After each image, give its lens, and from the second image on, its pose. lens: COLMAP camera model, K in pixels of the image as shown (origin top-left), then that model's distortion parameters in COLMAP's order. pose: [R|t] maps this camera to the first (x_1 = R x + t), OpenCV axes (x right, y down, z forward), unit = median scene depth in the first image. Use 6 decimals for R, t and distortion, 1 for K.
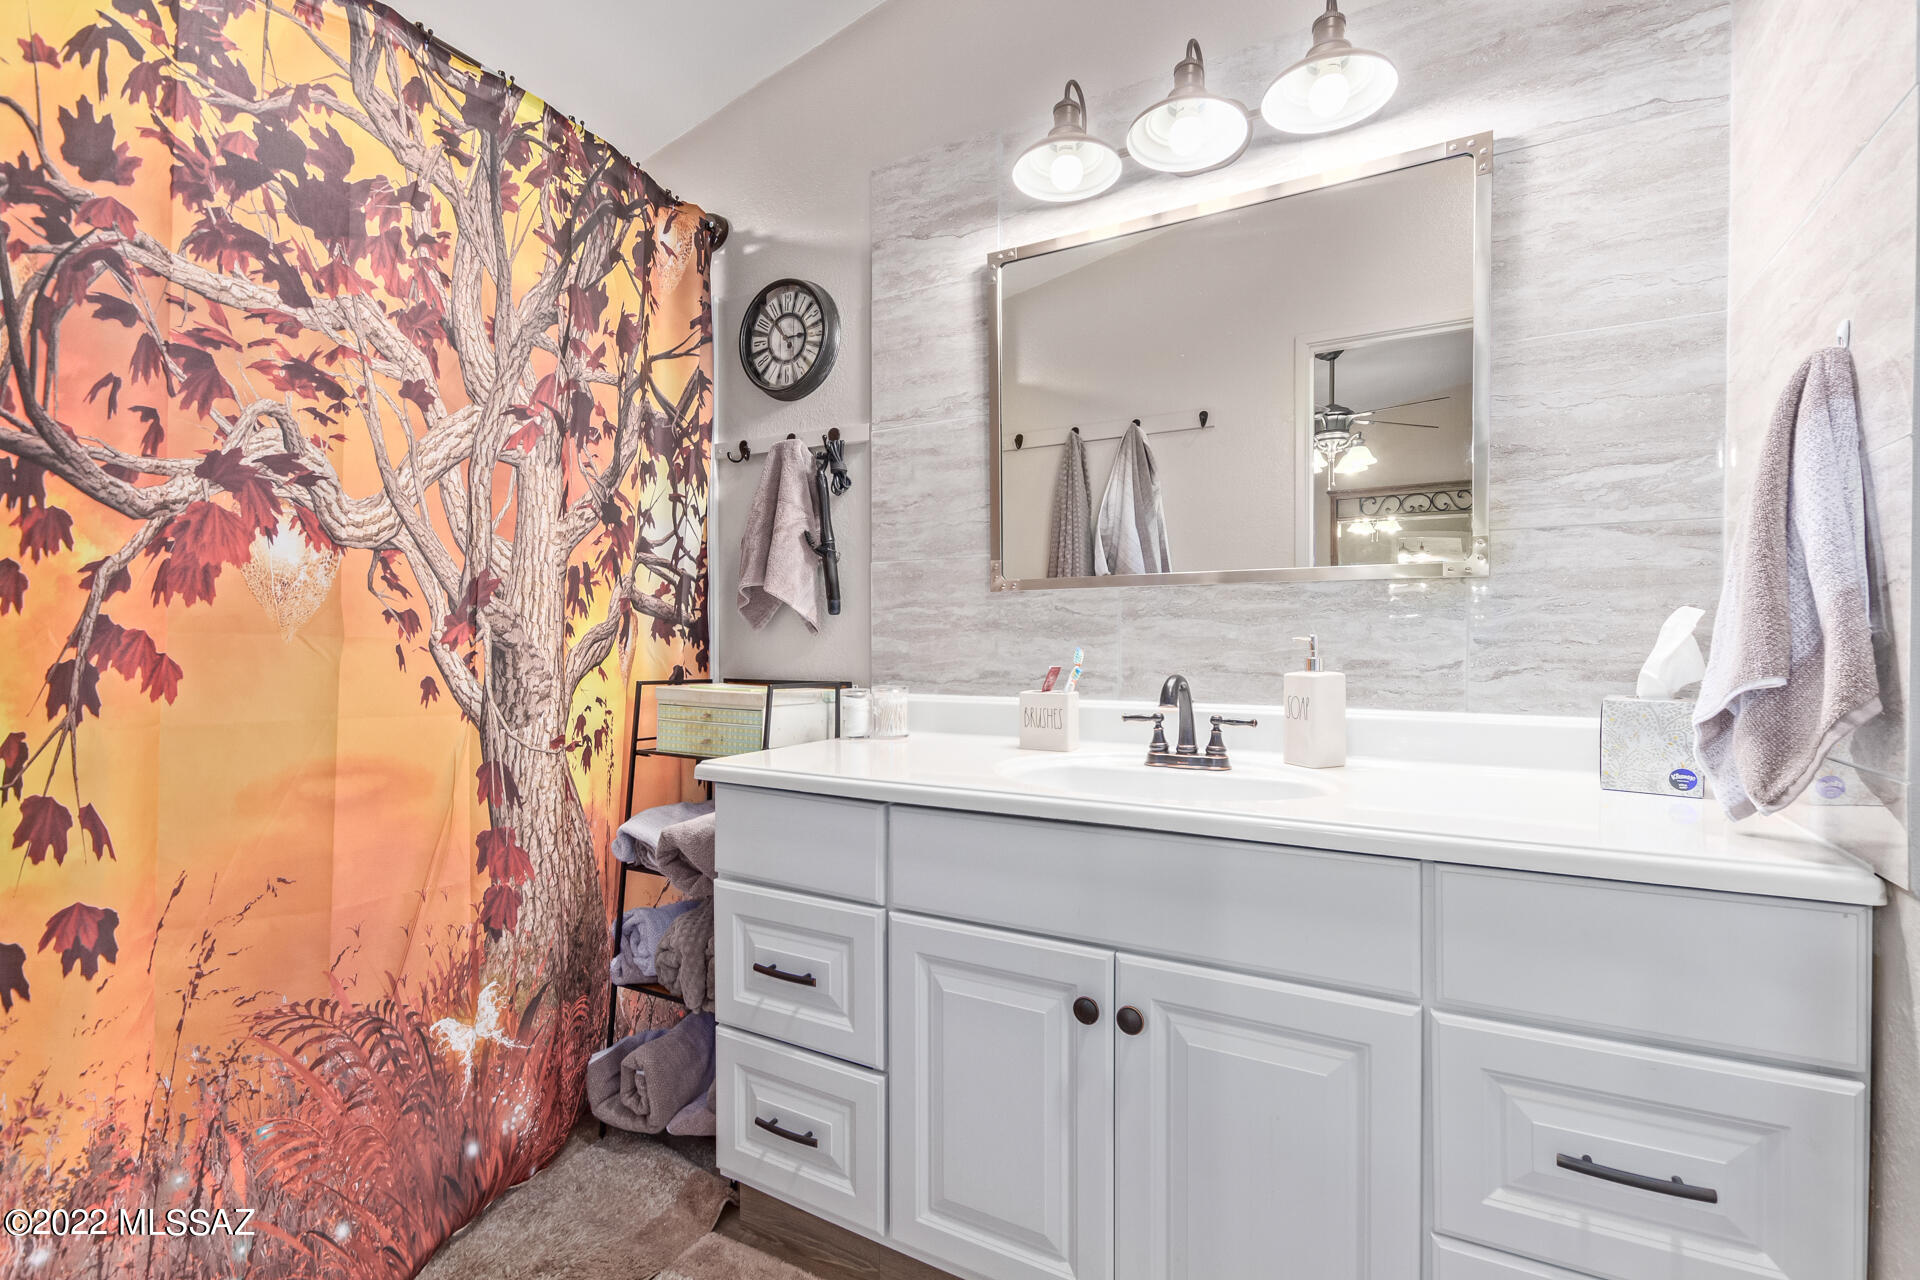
lens RADIAL K [[887.0, 0, 966.2], [0, 887.0, 646.5], [0, 0, 1]] dist [0.007353, 0.000164]
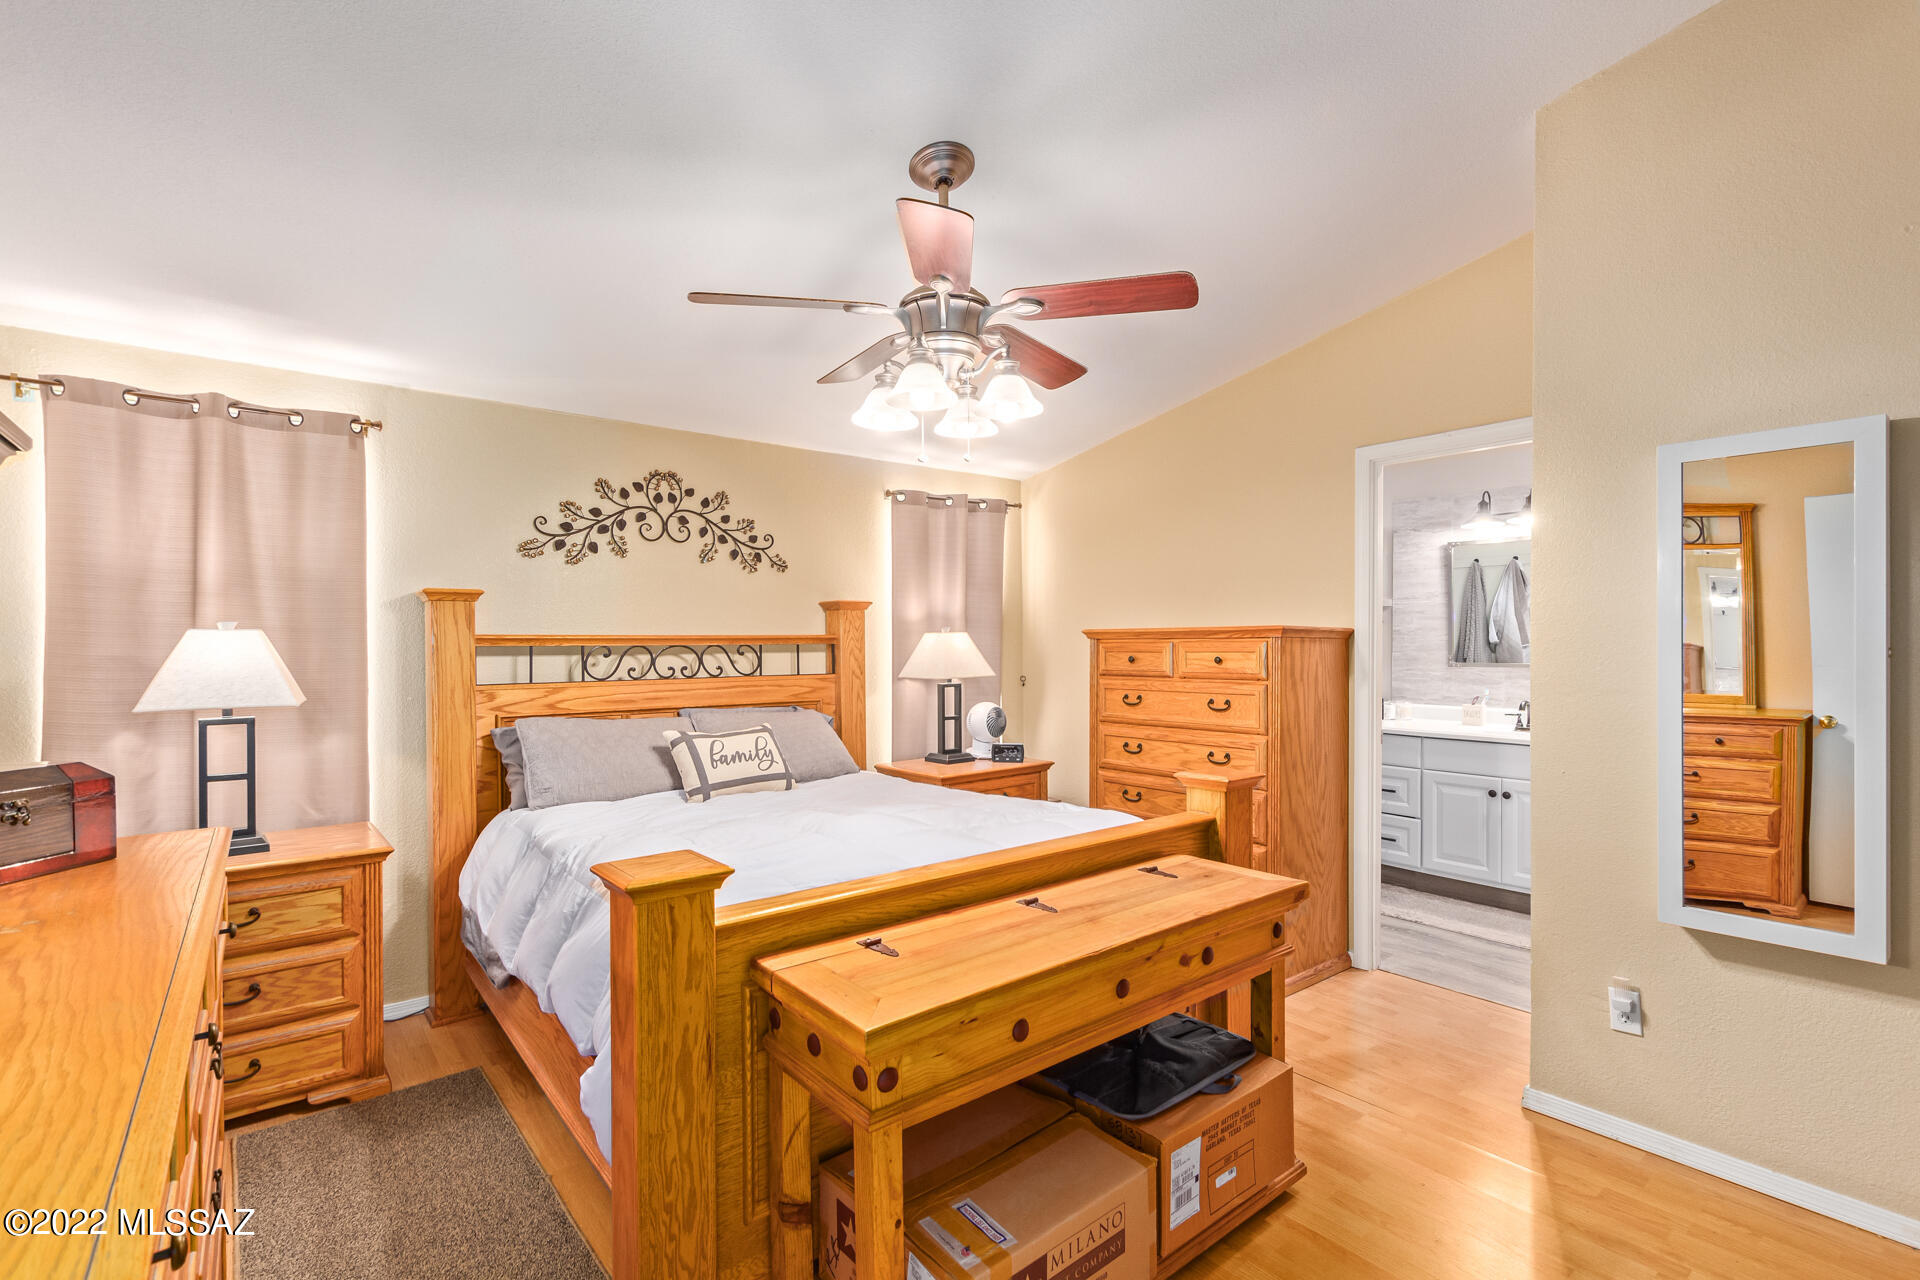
lens RADIAL K [[887.0, 0, 966.2], [0, 887.0, 646.5], [0, 0, 1]] dist [0.007353, 0.000164]
pose [[0.929724, -0.001262, -0.368254, -0.326418], [0.000889, 0.999999, -0.001182, -0.117390], [0.368255, 0.000772, 0.929725, -1.969695]]
